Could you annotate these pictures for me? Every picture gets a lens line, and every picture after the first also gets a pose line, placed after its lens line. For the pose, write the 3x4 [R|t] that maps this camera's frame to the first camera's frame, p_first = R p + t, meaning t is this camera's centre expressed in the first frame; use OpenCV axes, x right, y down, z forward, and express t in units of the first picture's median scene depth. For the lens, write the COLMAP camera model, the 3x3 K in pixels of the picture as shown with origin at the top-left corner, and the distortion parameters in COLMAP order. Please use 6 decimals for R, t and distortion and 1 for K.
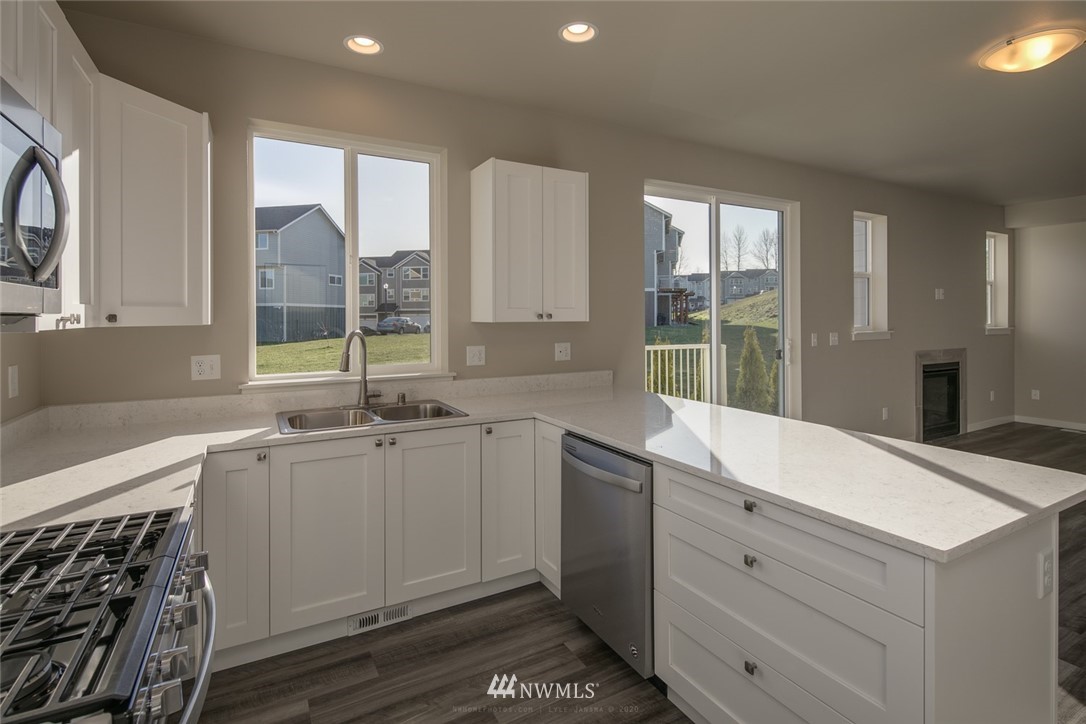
lens RADIAL K [[523.2, 0, 543.5], [0, 523.2, 315.2], [0, 0, 1]] dist [0.004162, -0.000194]
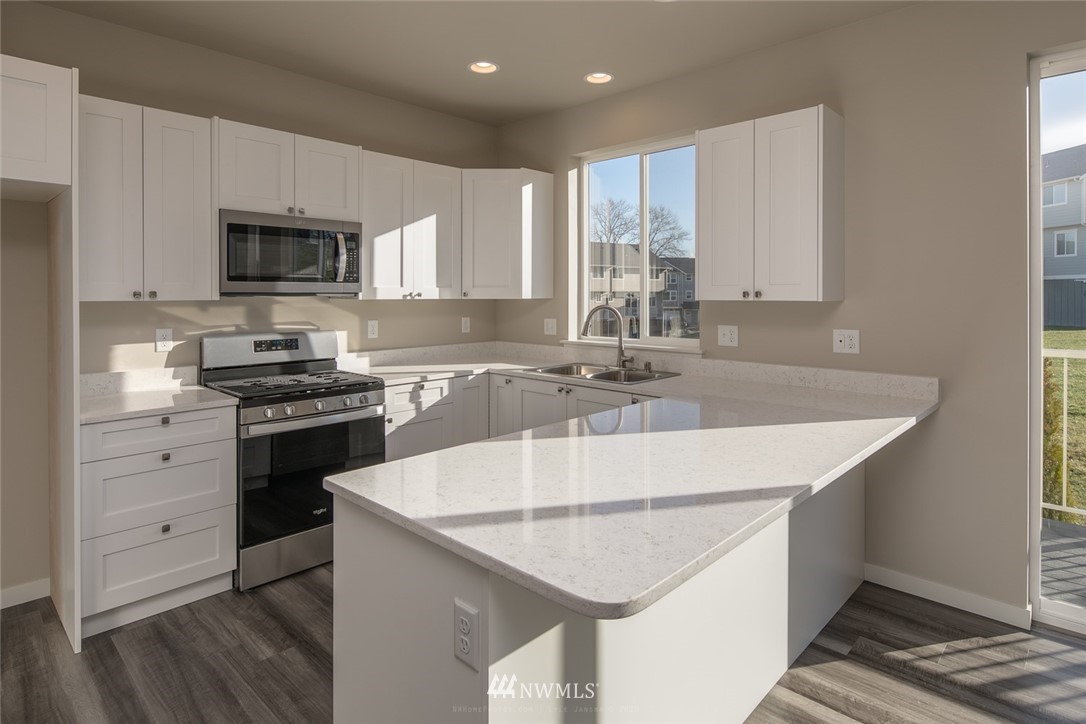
lens RADIAL K [[584.8, 0, 541.6], [0, 584.8, 290.3], [0, 0, 1]] dist [-0.001725, -0.002097]
pose [[0.297918, -0.001974, -0.954589, 0.401943], [0.000745, 0.999998, -0.001836, -0.001532], [0.954591, -0.000164, 0.297919, 0.189490]]
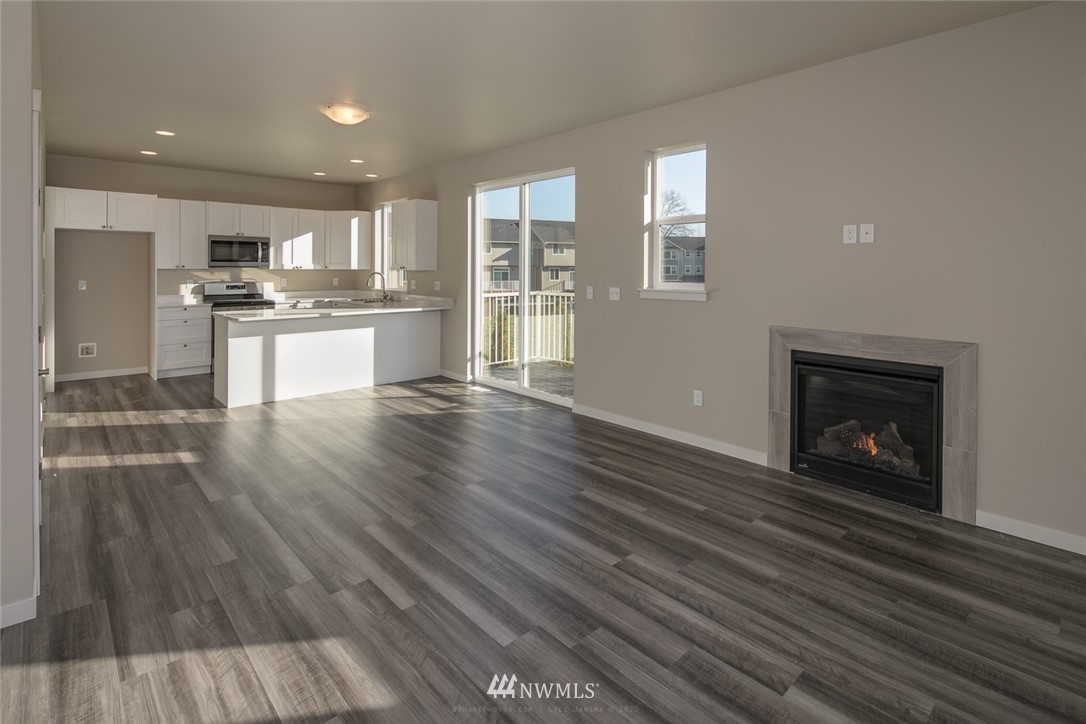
lens RADIAL K [[534.8, 0, 546.7], [0, 534.8, 264.7], [0, 0, 1]] dist [-0.000614, -0.001598]
pose [[0.239891, -0.000422, -0.970800, 1.185919], [-0.004540, 0.999988, -0.001557, -0.004956], [0.970789, 0.004781, 0.239887, 0.519459]]
